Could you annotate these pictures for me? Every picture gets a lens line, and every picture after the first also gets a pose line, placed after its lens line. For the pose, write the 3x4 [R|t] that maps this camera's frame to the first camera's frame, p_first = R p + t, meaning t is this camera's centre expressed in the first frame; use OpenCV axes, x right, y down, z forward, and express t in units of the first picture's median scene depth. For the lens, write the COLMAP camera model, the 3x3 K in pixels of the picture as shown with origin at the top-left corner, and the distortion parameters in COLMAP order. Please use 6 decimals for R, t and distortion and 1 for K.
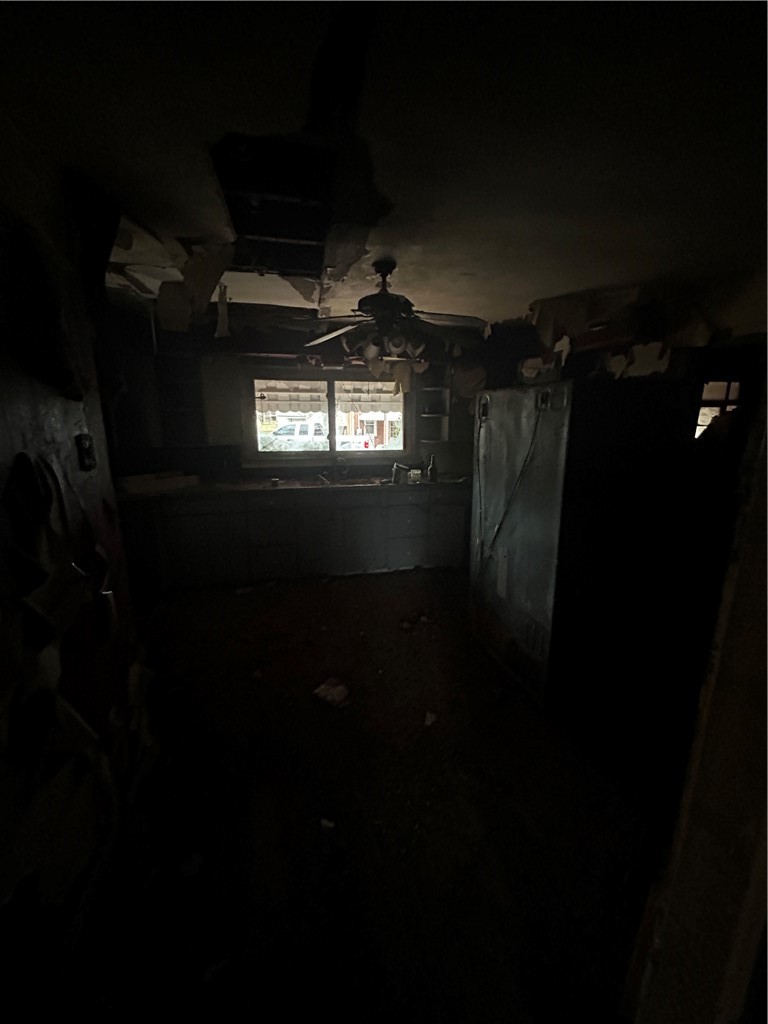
lens RADIAL K [[410.4, 0, 384.0], [0, 410.4, 512.0], [0, 0, 1]] dist [-0.000641, -0.000003]
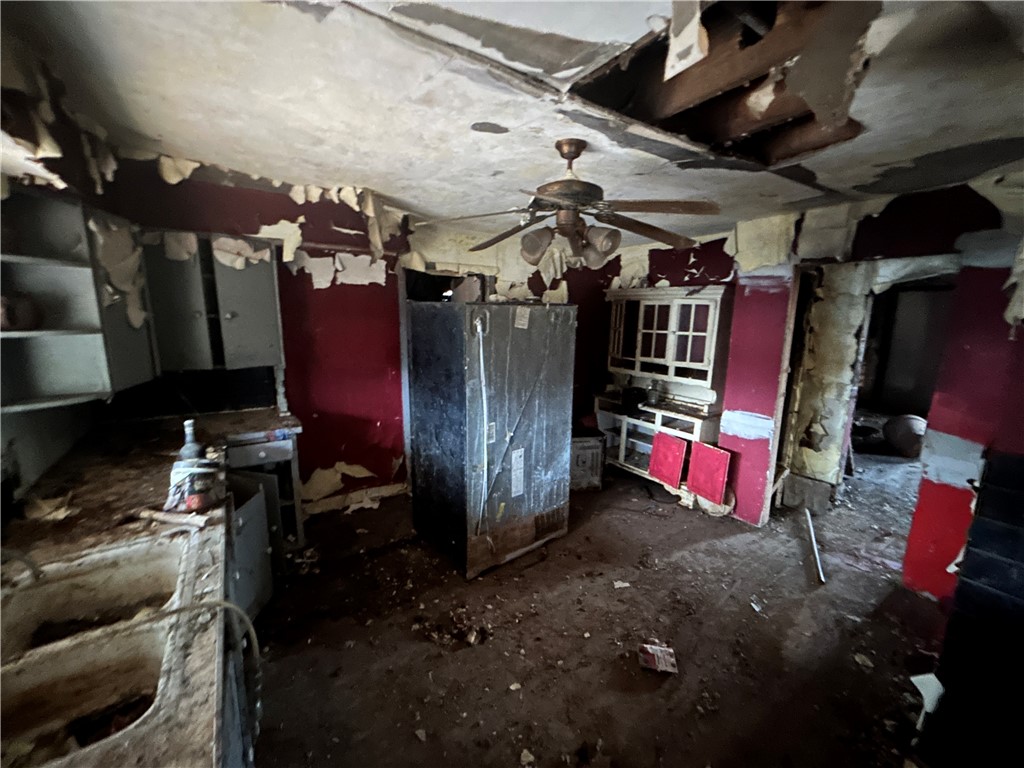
lens RADIAL K [[410.4, 0, 512.0], [0, 410.4, 384.0], [0, 0, 1]] dist [-0.000641, -0.000003]
pose [[-0.381532, -0.173225, 0.907979, -0.513430], [0.195661, 0.944891, 0.262484, -0.286417], [-0.903410, 0.277803, -0.326612, 1.044479]]
